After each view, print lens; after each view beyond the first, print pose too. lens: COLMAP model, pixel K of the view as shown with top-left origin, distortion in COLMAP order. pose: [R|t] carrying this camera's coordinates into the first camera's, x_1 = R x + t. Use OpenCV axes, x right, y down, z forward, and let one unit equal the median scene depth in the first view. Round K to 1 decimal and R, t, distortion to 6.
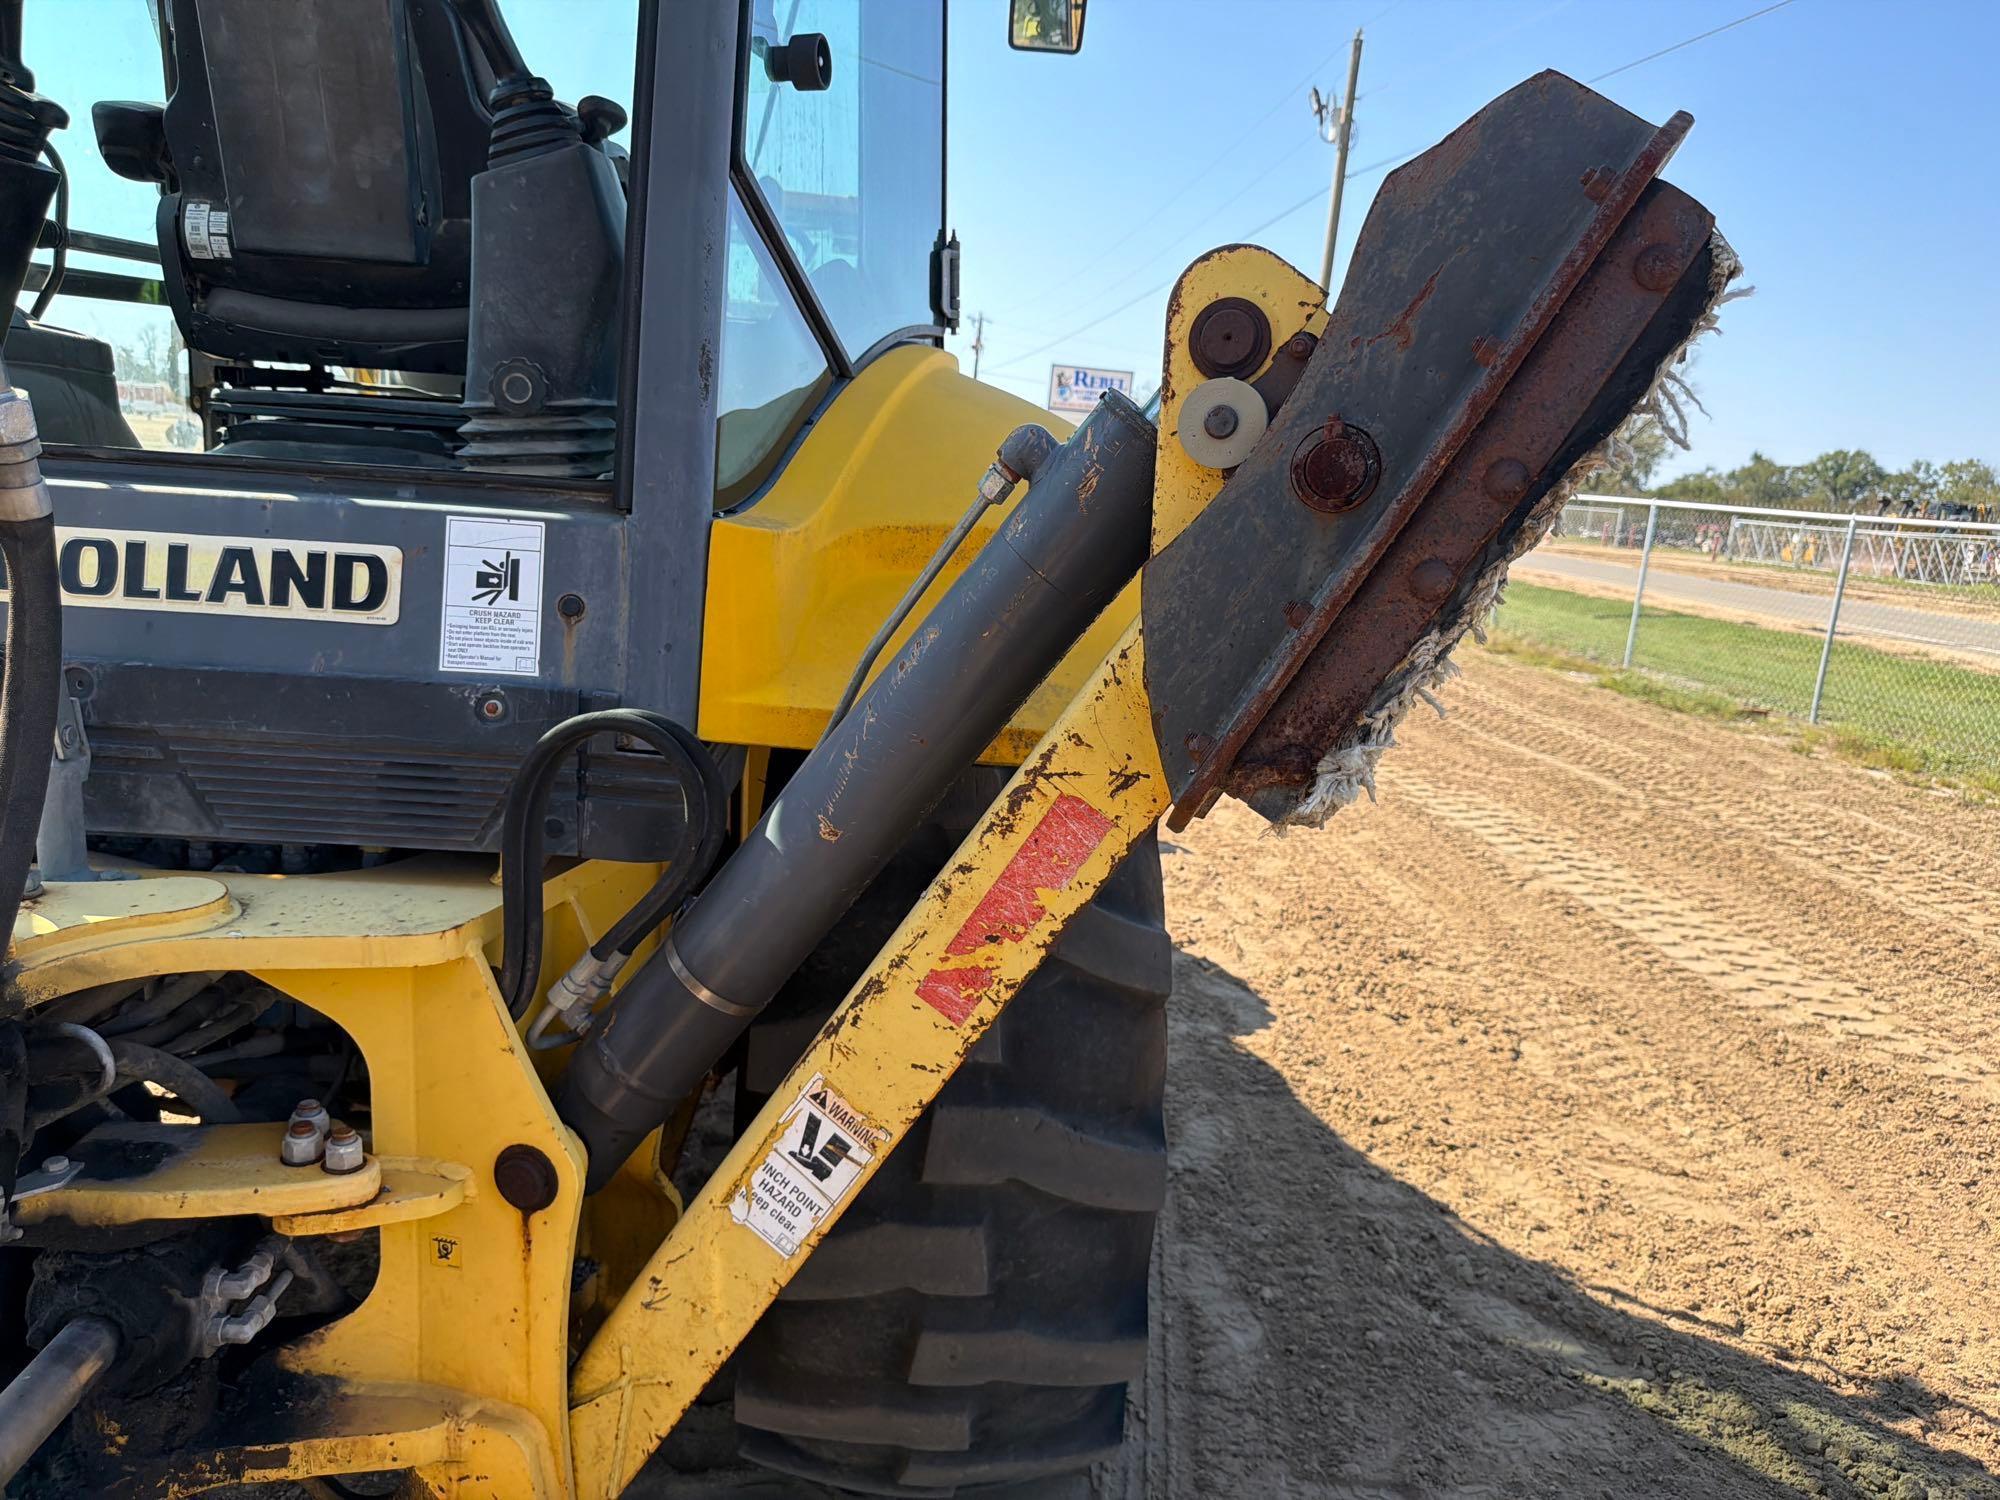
lens RADIAL K [[1413.9, 0, 973.4], [0, 1413.9, 744.1], [0, 0, 1]] dist [0.097539, -0.151242]
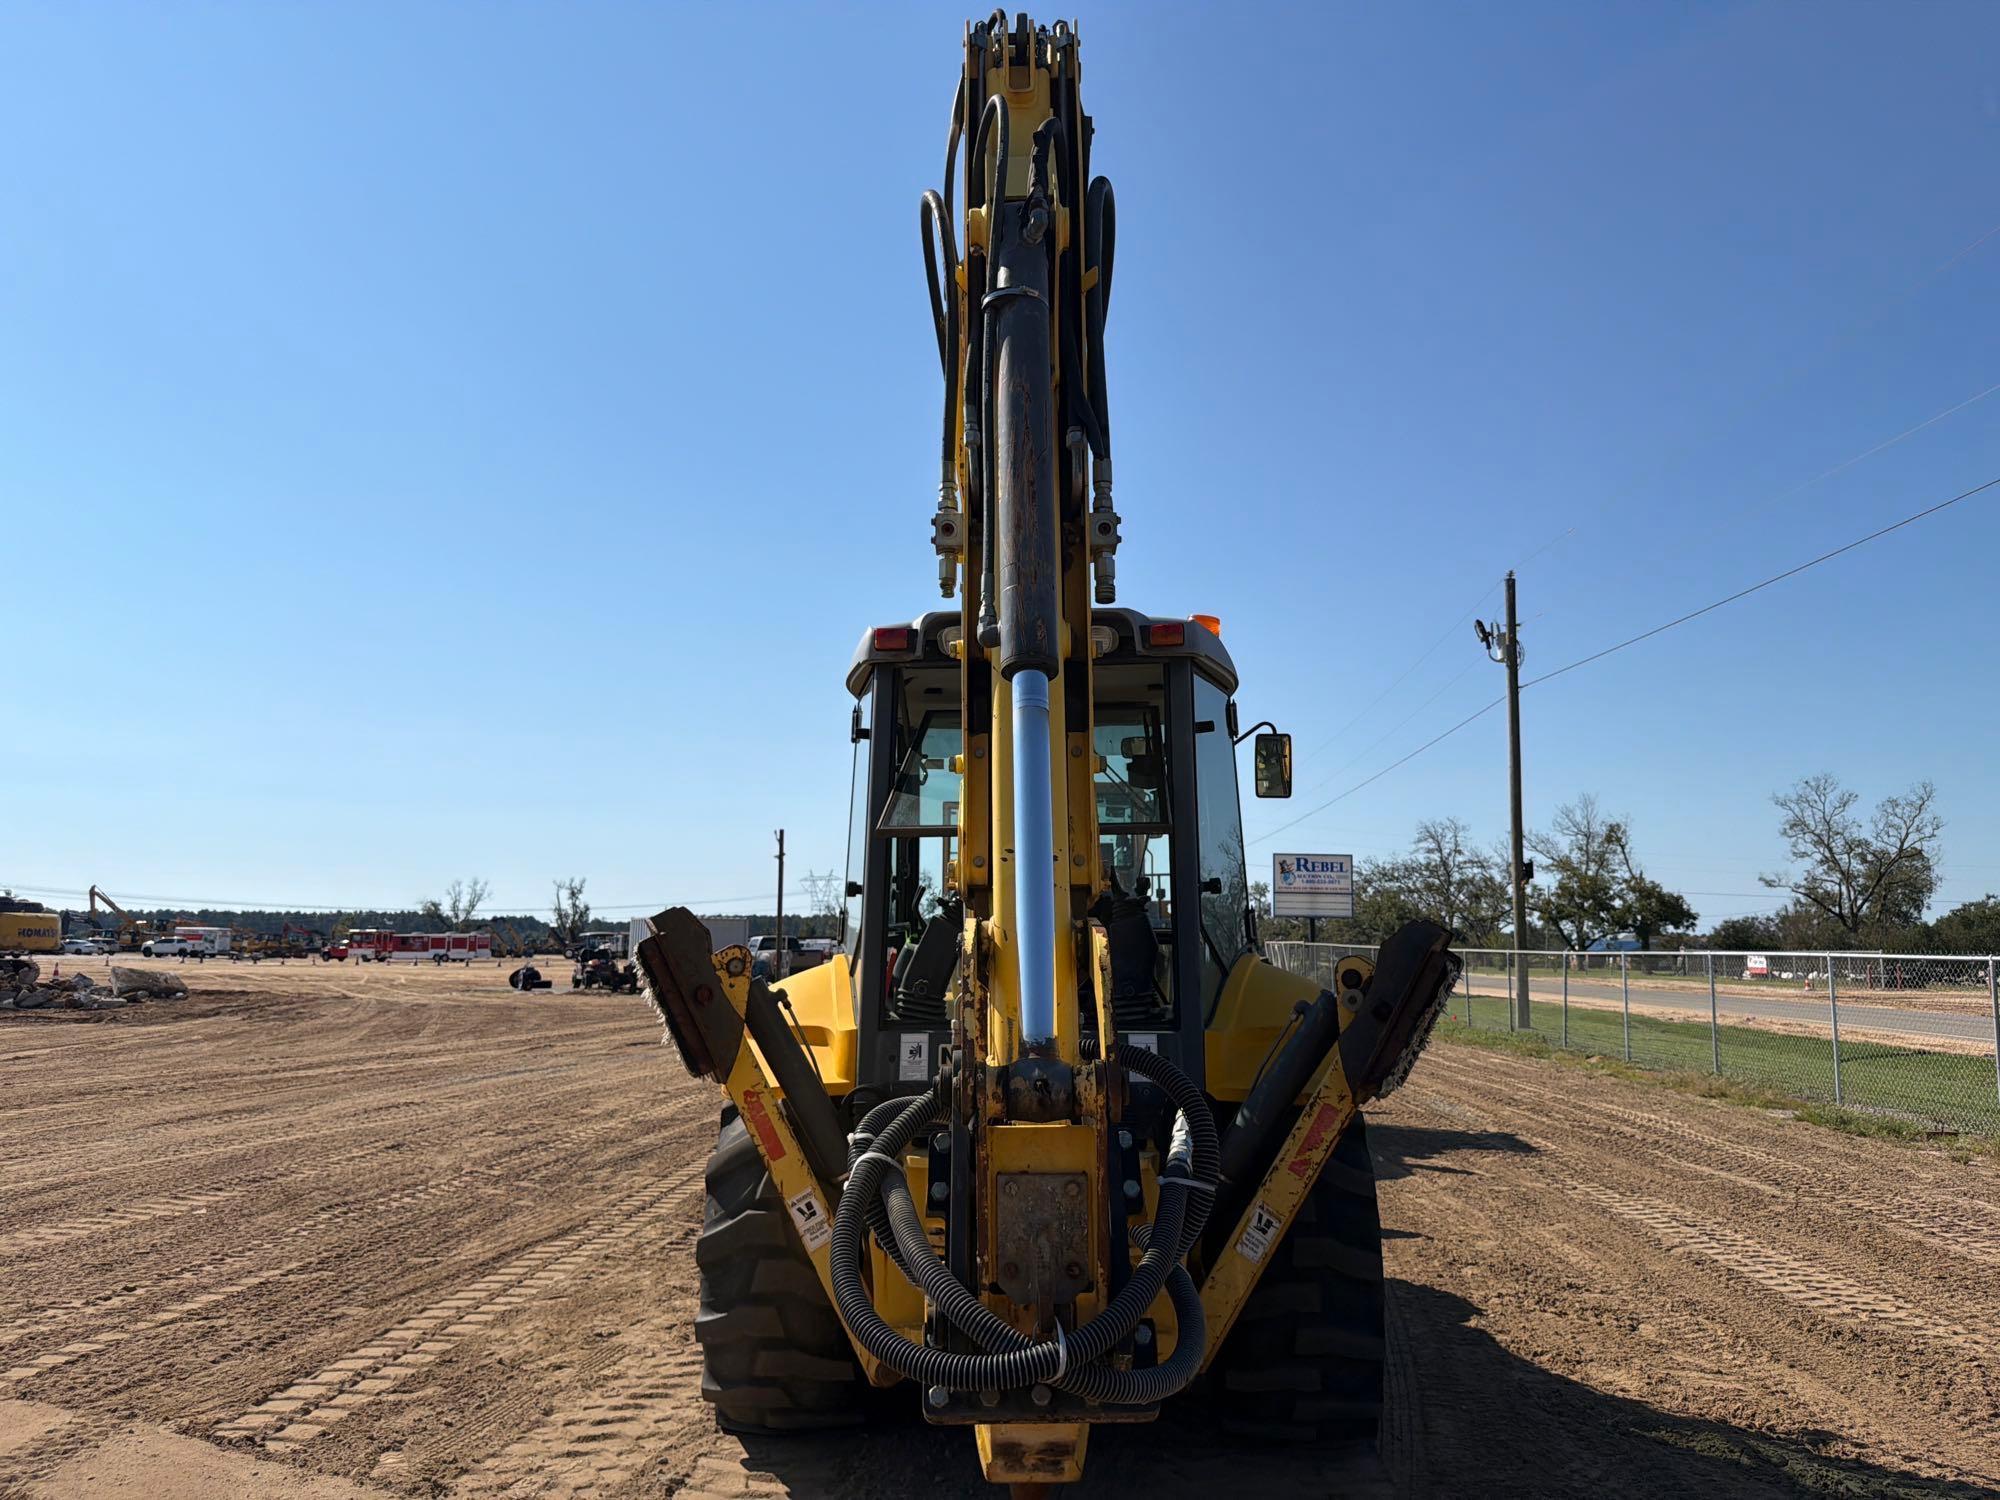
lens RADIAL K [[1404.7, 0, 1000.0], [0, 1404.7, 750.0], [0, 0, 1]] dist [0.114107, -0.193285]
pose [[0.987341, -0.091309, -0.129694, -0.146061], [0.043361, 0.941916, -0.333038, 0.257435], [0.152570, 0.323198, 0.933951, -2.007286]]
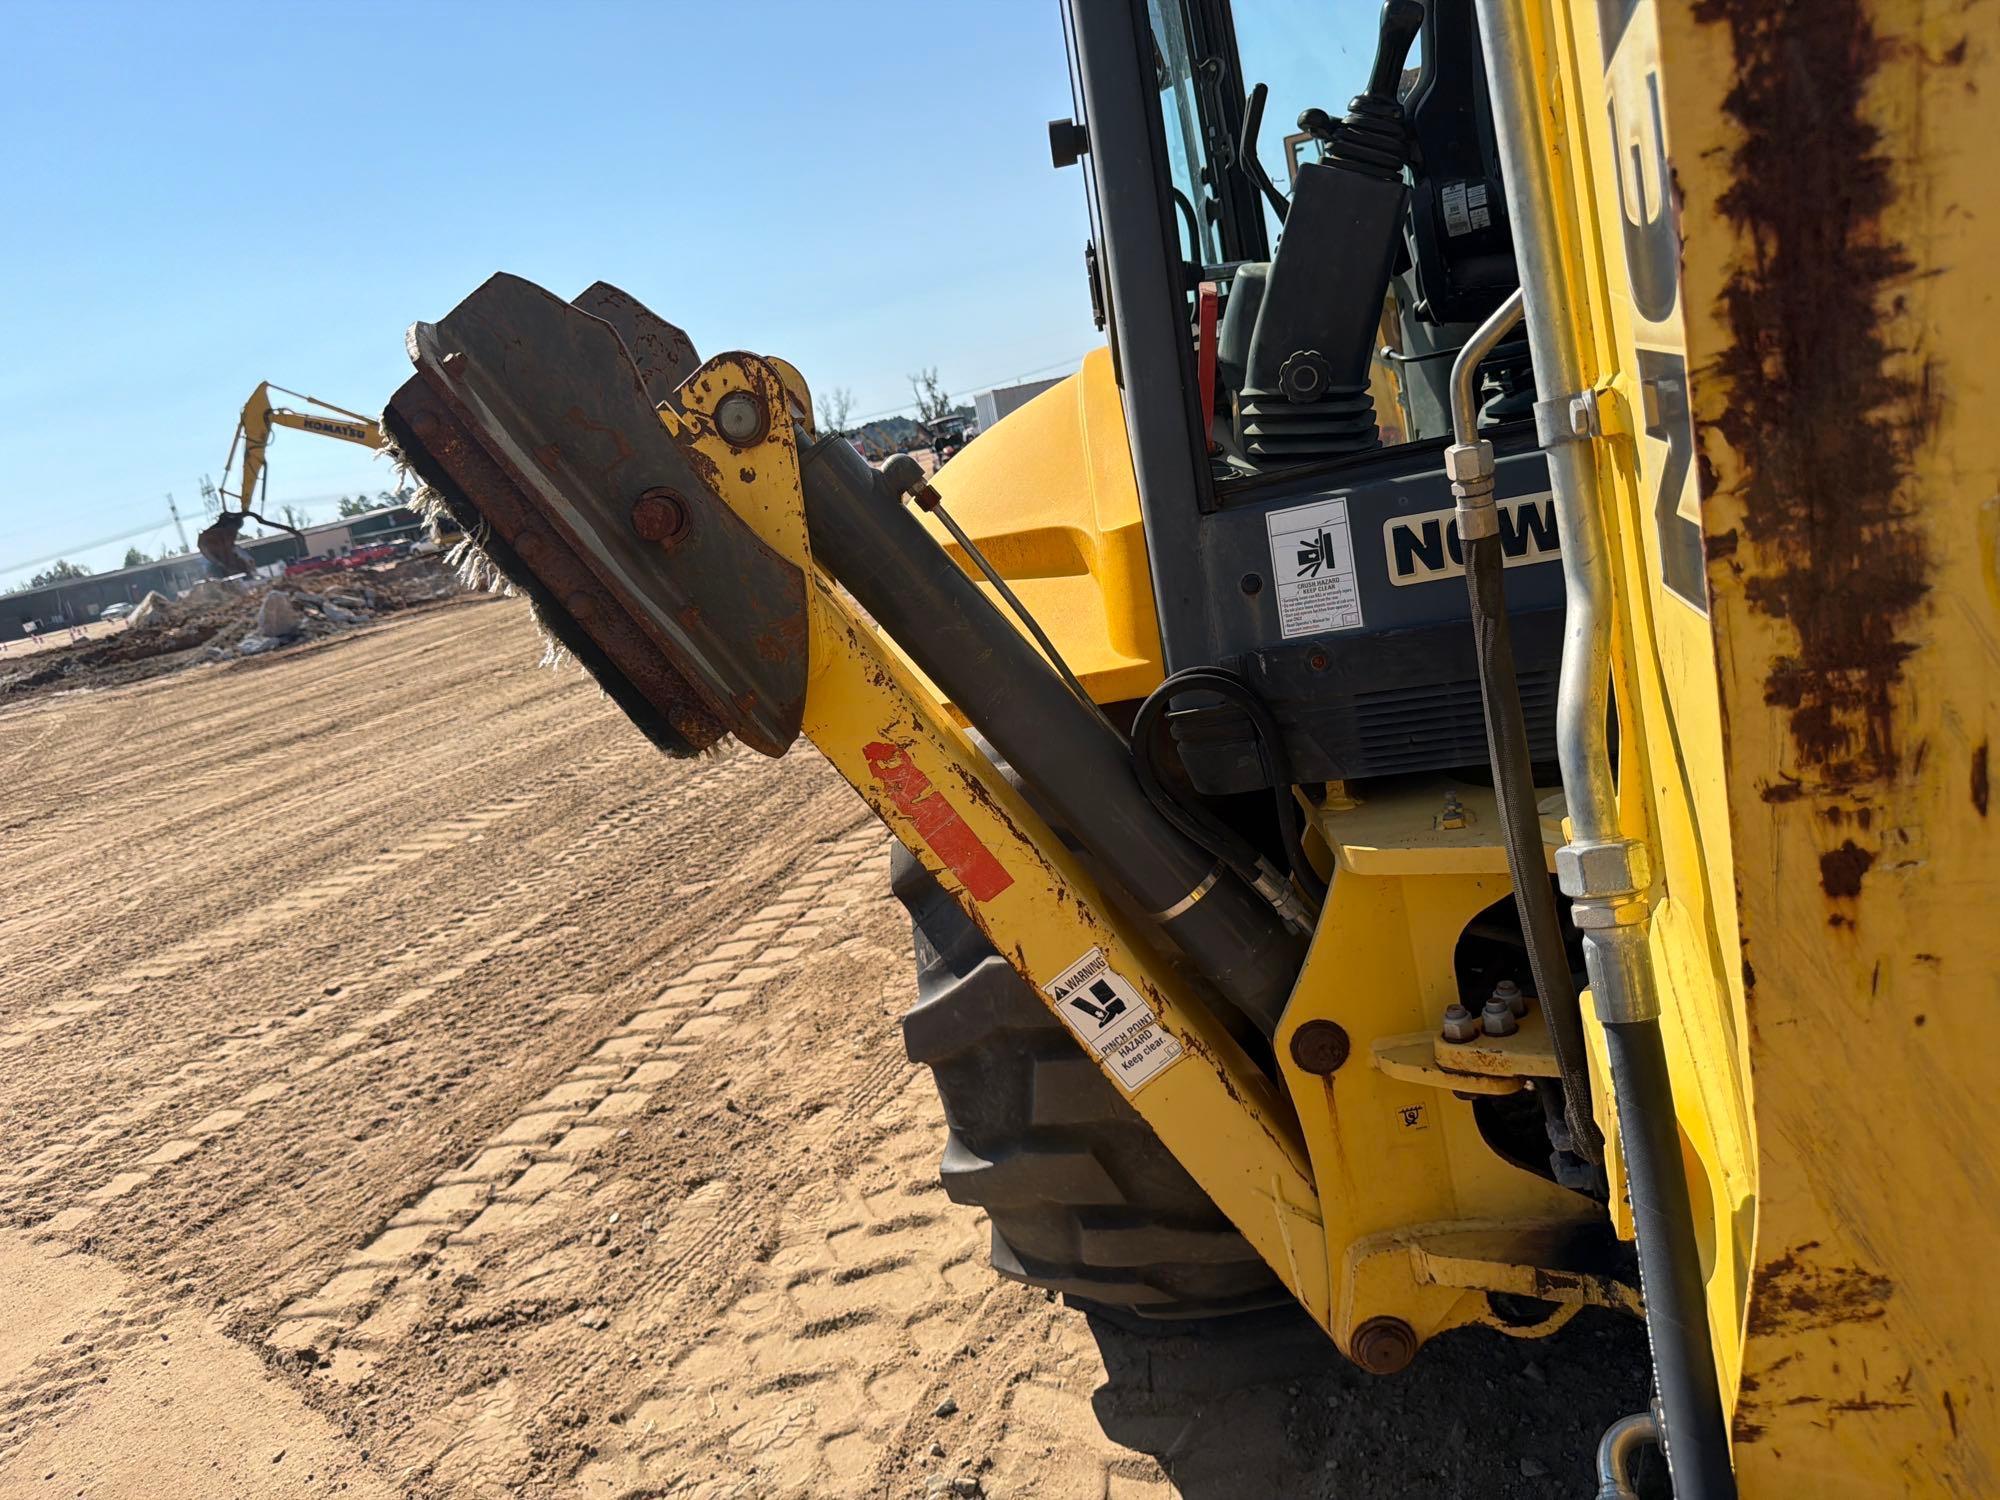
lens RADIAL K [[1404.7, 0, 1000.0], [0, 1404.7, 750.0], [0, 0, 1]] dist [0.114107, -0.193285]
pose [[0.885800, -0.171394, -0.431258, -0.521097], [0.197130, 0.980258, 0.015323, -0.040881], [0.420117, -0.098587, 0.902099, -0.225397]]
